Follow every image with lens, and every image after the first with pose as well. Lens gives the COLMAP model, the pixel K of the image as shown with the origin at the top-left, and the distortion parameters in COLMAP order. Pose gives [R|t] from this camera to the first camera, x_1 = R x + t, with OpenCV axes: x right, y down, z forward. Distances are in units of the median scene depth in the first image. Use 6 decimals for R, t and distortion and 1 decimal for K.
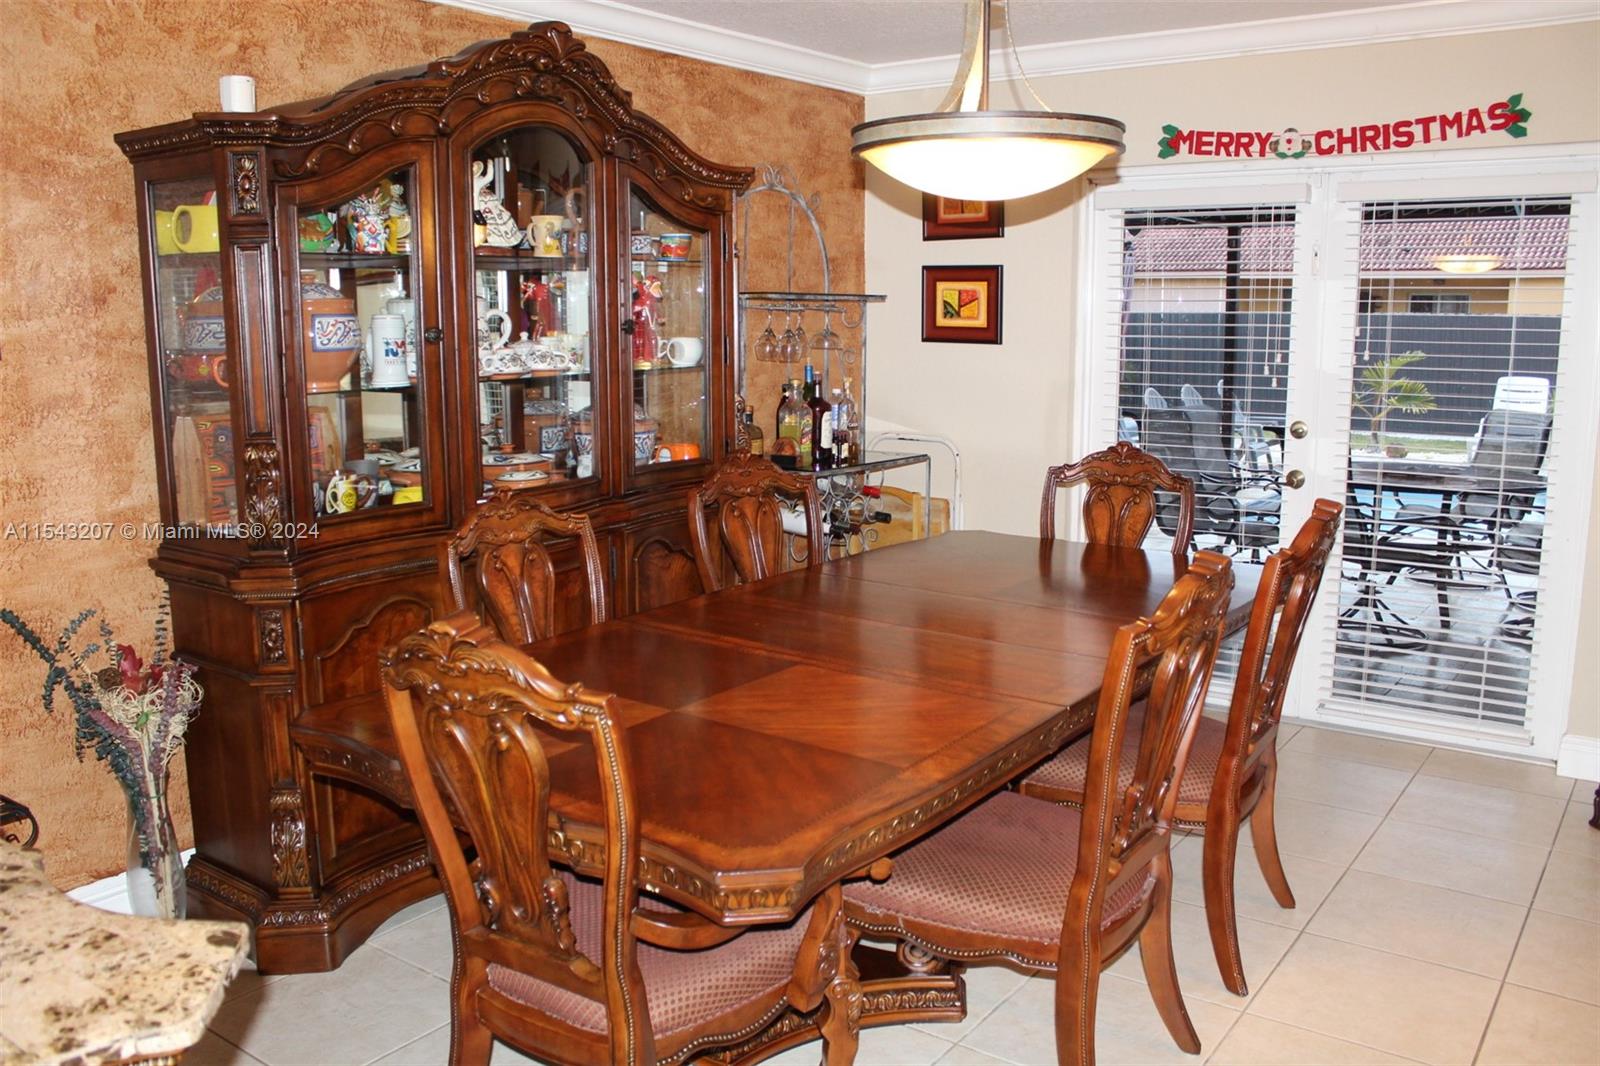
lens RADIAL K [[1352.2, 0, 800.0], [0, 1352.2, 533.0], [0, 0, 1]] dist [-0.001125, 0.000538]
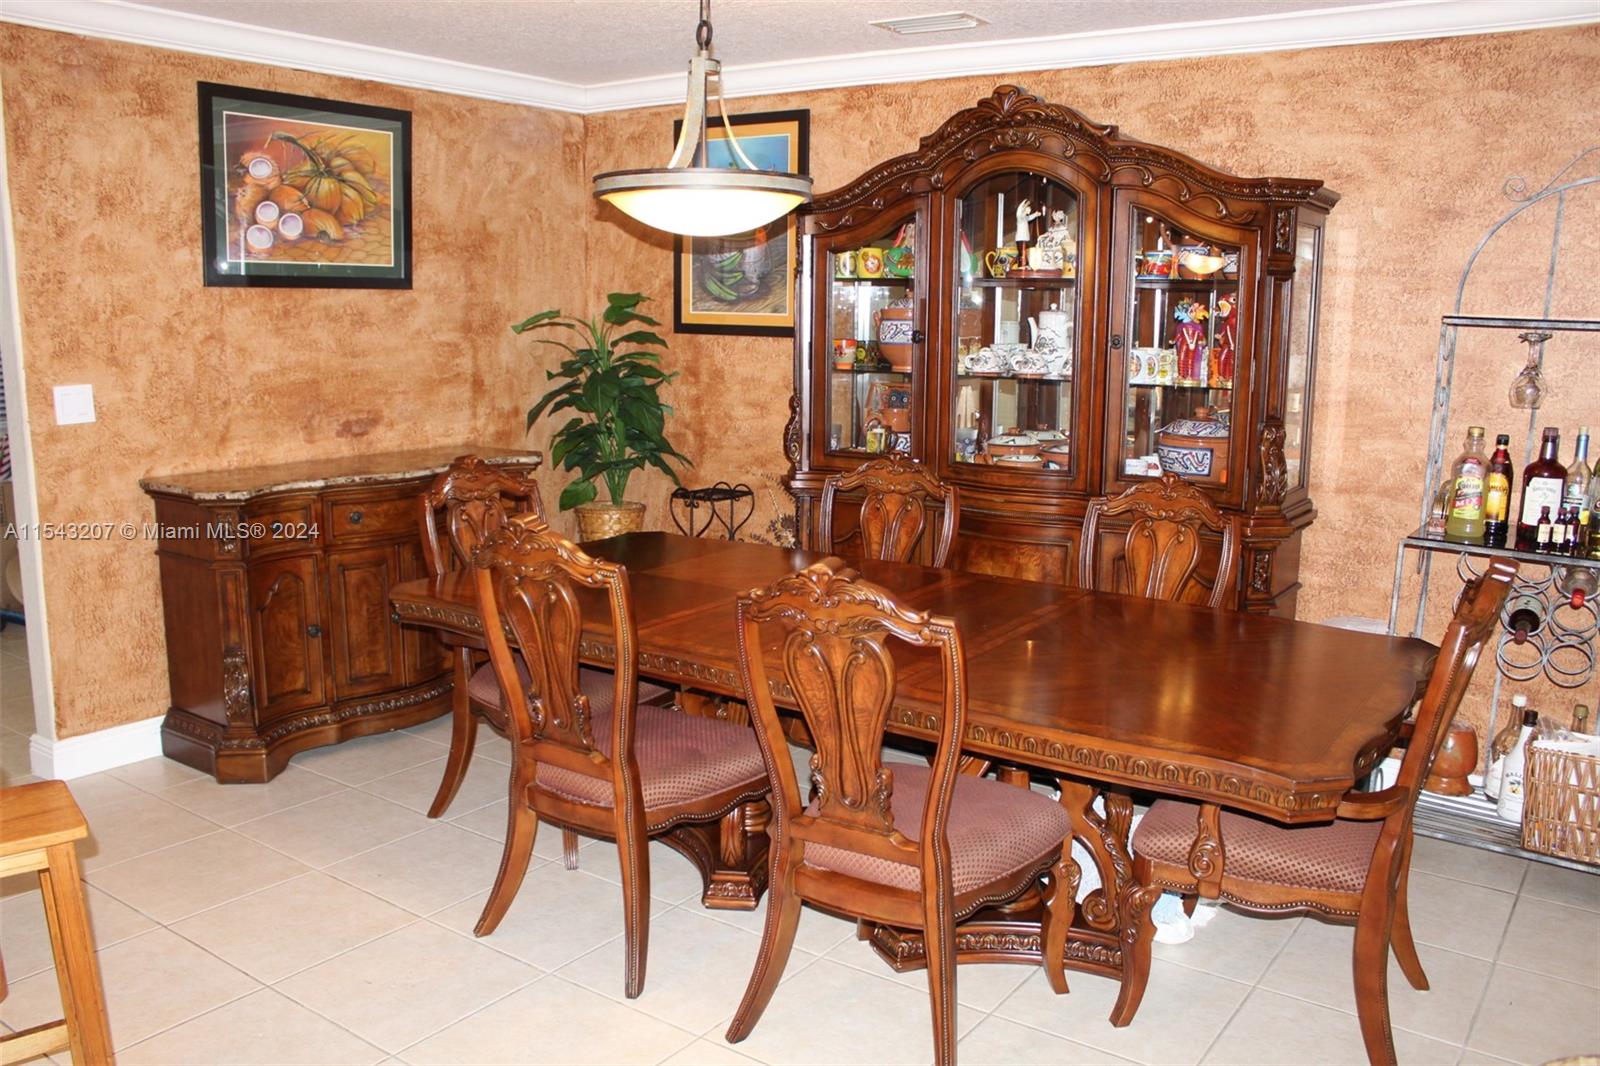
lens RADIAL K [[1352.2, 0, 800.0], [0, 1352.2, 533.0], [0, 0, 1]] dist [-0.001125, 0.000538]
pose [[0.018748, 0.176872, -0.984055, 1.075512], [-0.190532, 0.966824, 0.170145, -0.165448], [0.981502, 0.184304, 0.051826, 0.845948]]
